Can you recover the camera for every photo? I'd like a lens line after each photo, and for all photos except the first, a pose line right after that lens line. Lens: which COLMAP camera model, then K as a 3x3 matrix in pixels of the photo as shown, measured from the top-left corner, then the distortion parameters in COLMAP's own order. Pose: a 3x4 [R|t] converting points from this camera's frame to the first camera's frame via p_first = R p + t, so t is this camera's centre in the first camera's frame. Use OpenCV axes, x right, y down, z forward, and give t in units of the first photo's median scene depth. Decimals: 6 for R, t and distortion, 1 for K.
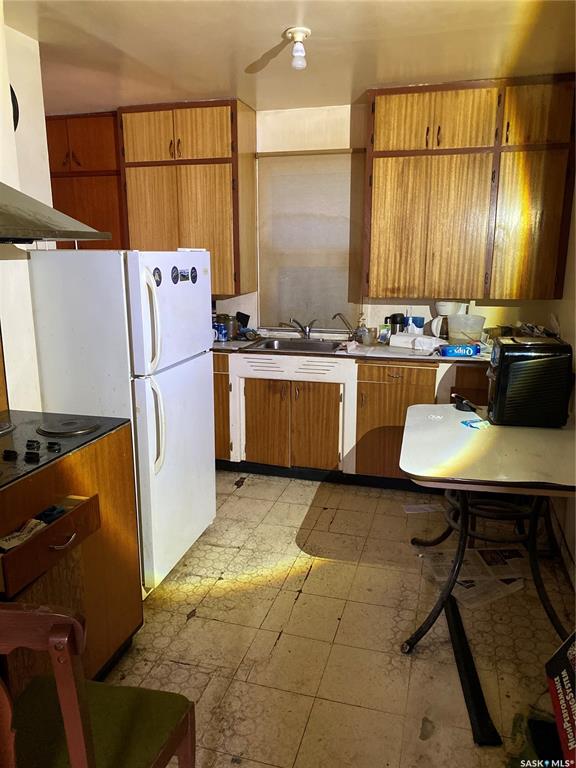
lens RADIAL K [[578.3, 0, 289.2], [0, 578.3, 384.6], [0, 0, 1]] dist [0.004653, 0.000213]
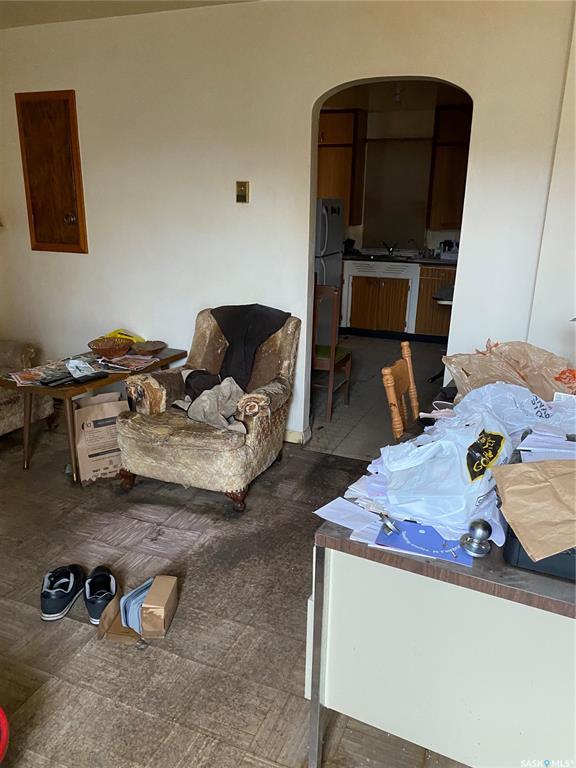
lens RADIAL K [[578.3, 0, 286.5], [0, 578.3, 383.9], [0, 0, 1]] dist [0.004653, 0.000213]
pose [[0.992024, 0.050387, -0.115540, -0.057245], [-0.041926, 0.996337, 0.074529, 0.186572], [0.118873, -0.069090, 0.990503, -0.731288]]
